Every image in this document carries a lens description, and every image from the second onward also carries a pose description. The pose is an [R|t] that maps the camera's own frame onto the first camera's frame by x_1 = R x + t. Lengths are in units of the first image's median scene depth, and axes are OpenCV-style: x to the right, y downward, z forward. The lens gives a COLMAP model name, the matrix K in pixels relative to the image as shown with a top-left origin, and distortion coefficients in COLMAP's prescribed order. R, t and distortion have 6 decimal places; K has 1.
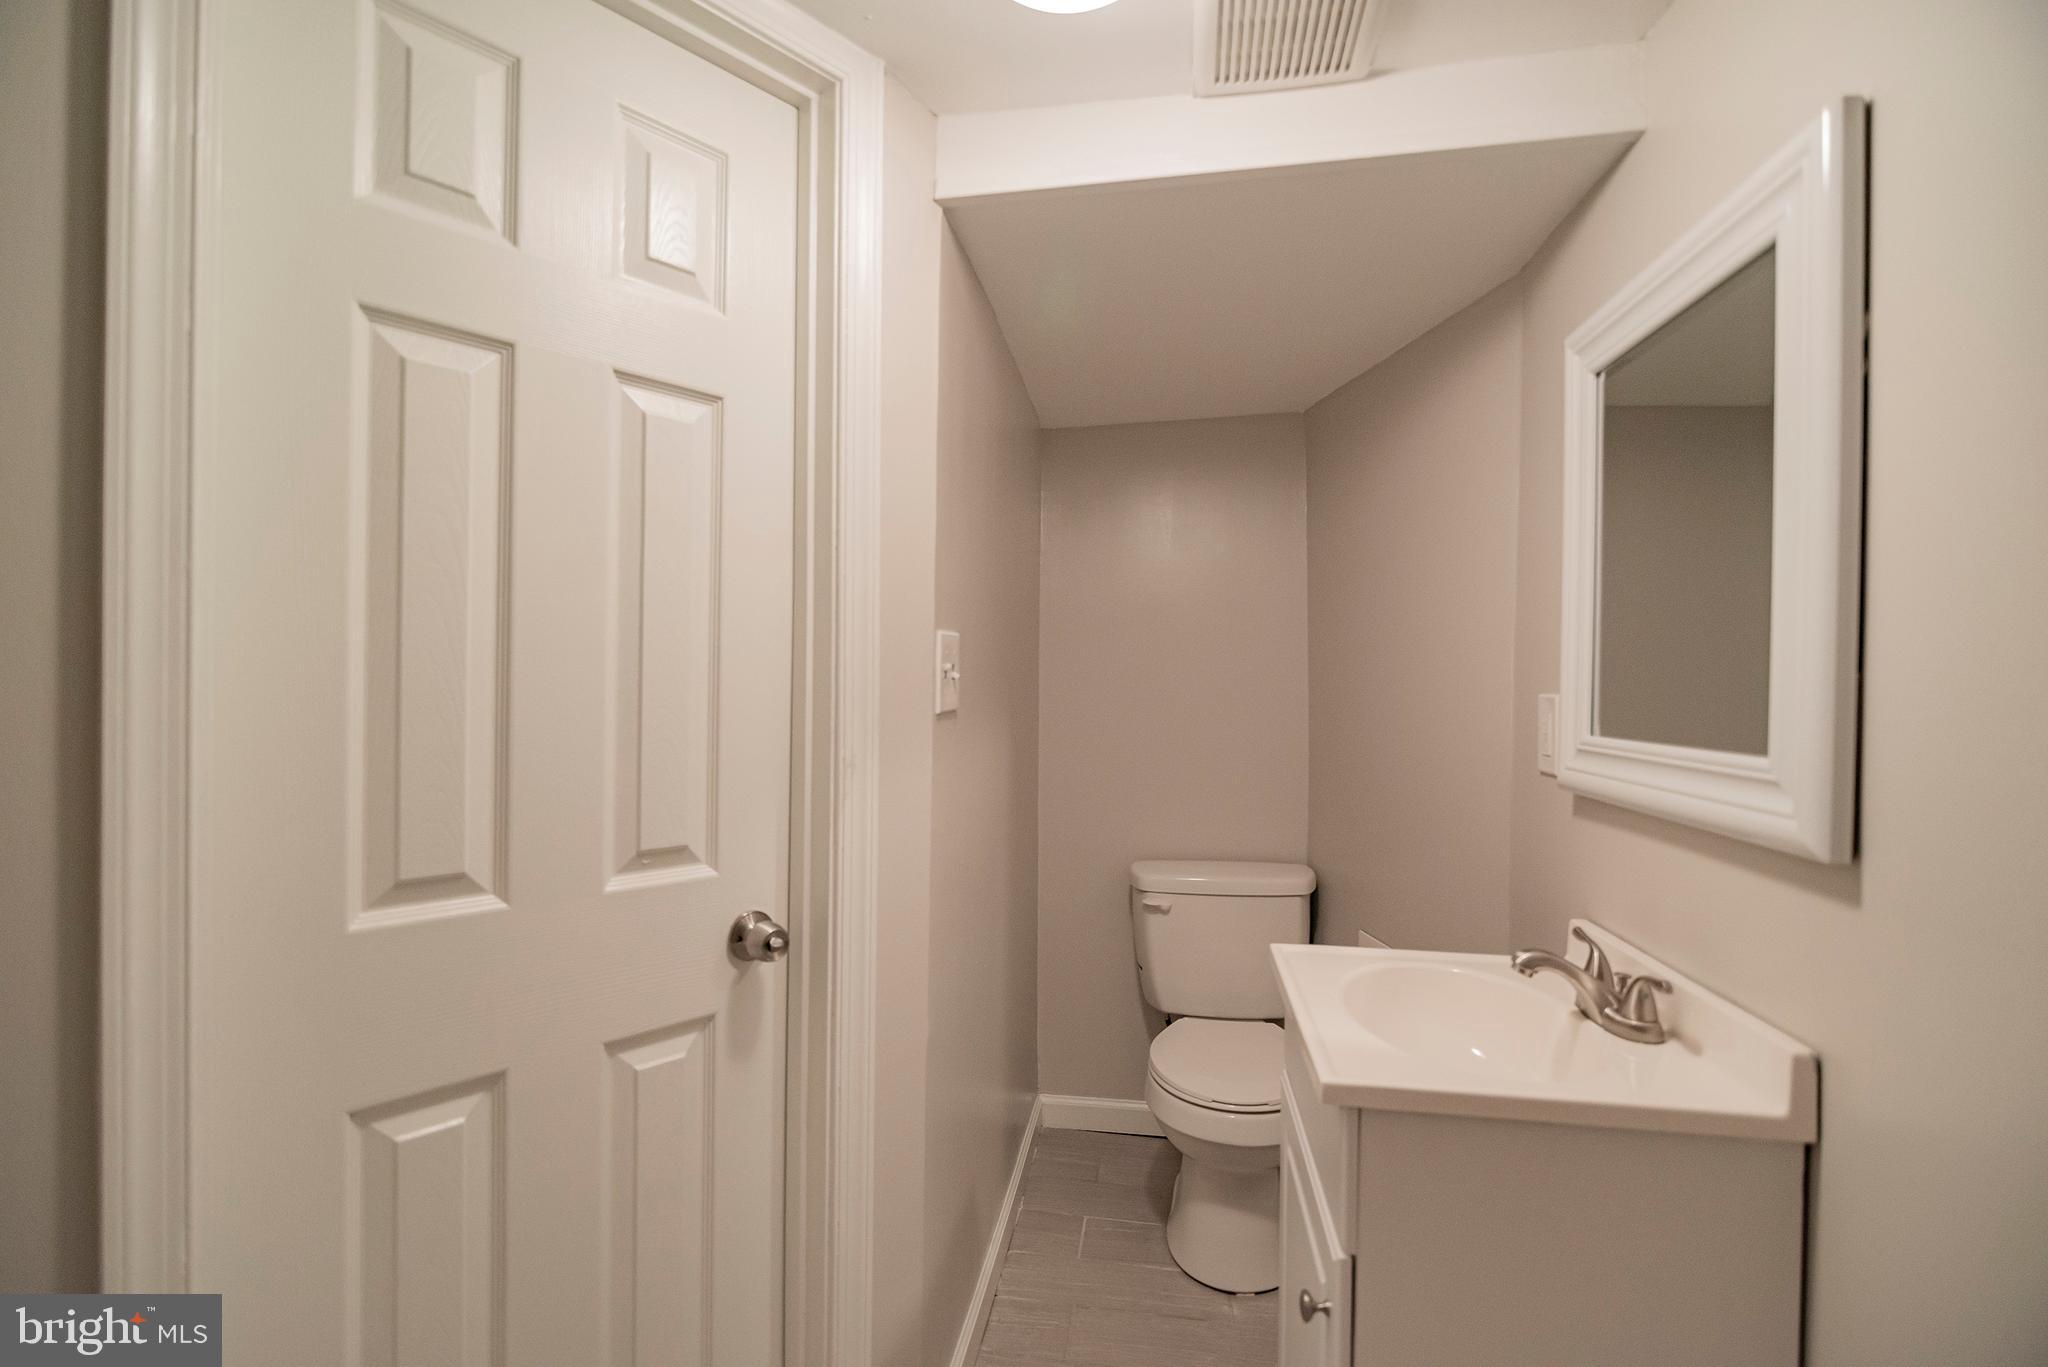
lens RADIAL K [[938.7, 0, 1032.5], [0, 938.7, 688.7], [0, 0, 1]] dist [-0.016587, 0.002469]
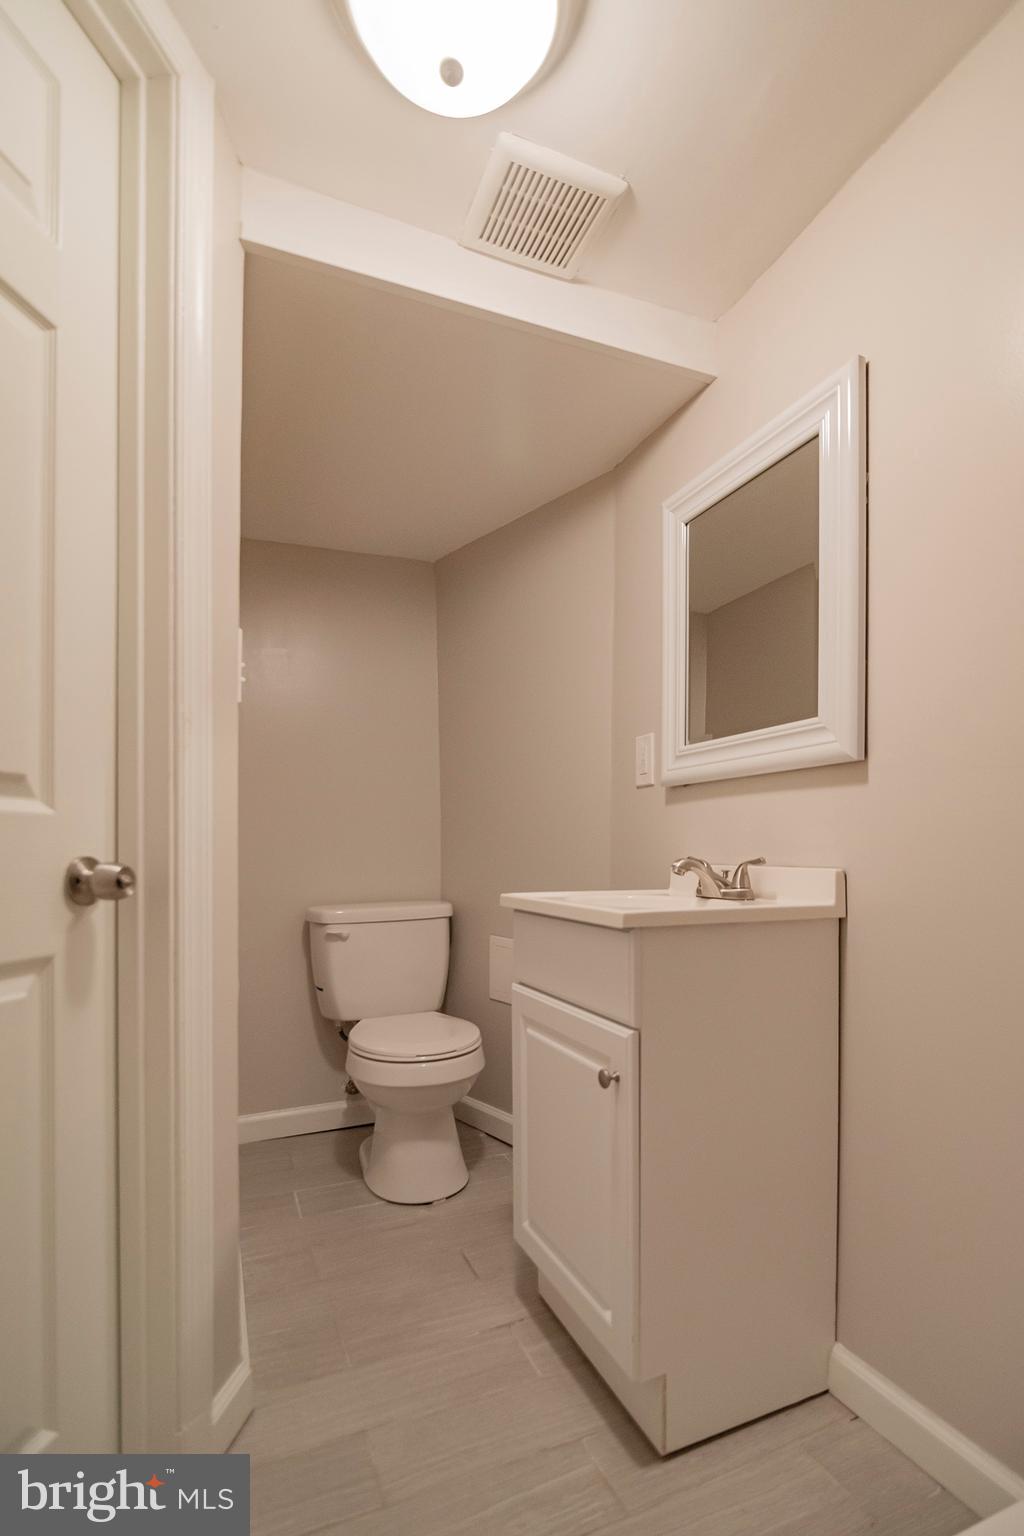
lens RADIAL K [[730.5, 0, 562.2], [0, 730.5, 854.1], [0, 0, 1]] dist [-0.014043, 0.000822]
pose [[0.826577, -0.018364, 0.562525, -0.312546], [0.015787, 0.999831, 0.009443, 0.233944], [-0.562603, 0.001075, 0.826727, 0.071849]]
